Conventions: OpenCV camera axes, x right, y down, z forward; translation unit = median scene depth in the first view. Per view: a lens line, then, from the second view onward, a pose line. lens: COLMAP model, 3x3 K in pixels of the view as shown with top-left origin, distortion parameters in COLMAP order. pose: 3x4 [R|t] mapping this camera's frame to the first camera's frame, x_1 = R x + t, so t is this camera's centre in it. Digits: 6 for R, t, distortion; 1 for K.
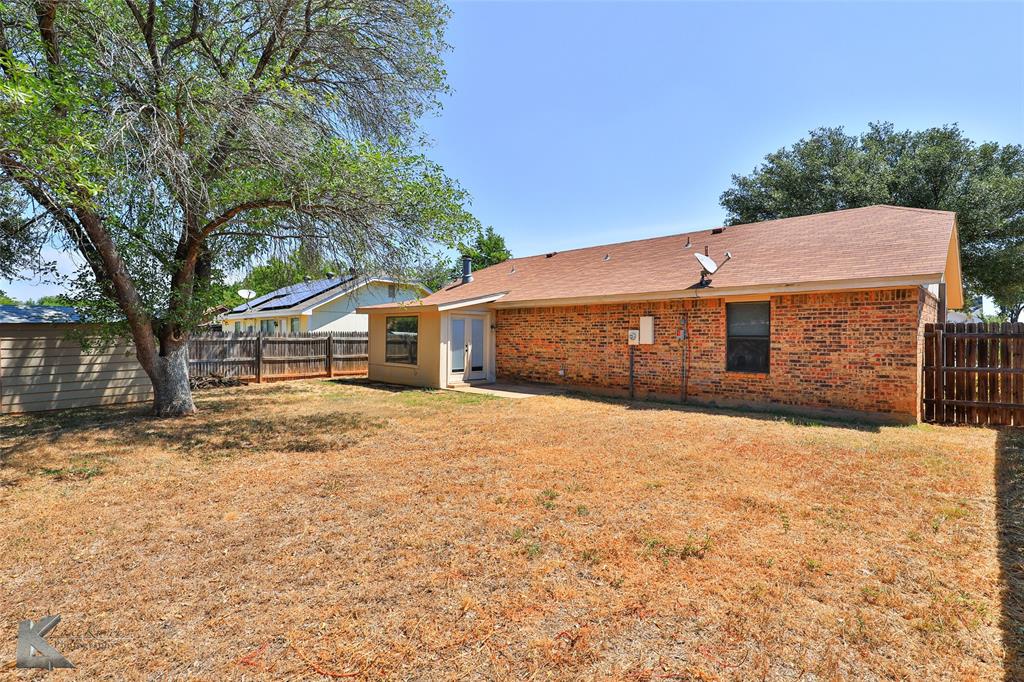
lens RADIAL K [[495.2, 0, 487.1], [0, 495.2, 339.8], [0, 0, 1]] dist [-0.000241, 0.000075]
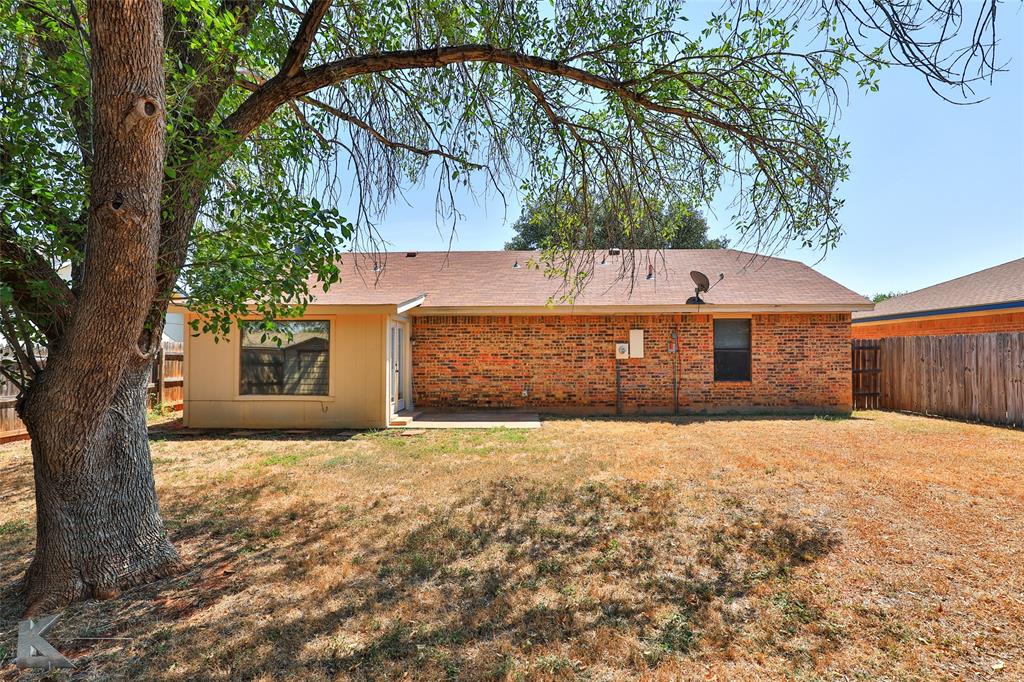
lens RADIAL K [[499.3, 0, 496.5], [0, 499.3, 344.3], [0, 0, 1]] dist [-0.005274, 0.001165]
pose [[0.717516, 0.004955, 0.696524, -0.578274], [0.012571, 0.999720, -0.020062, -0.001942], [-0.696428, 0.023151, 0.717253, 0.494987]]
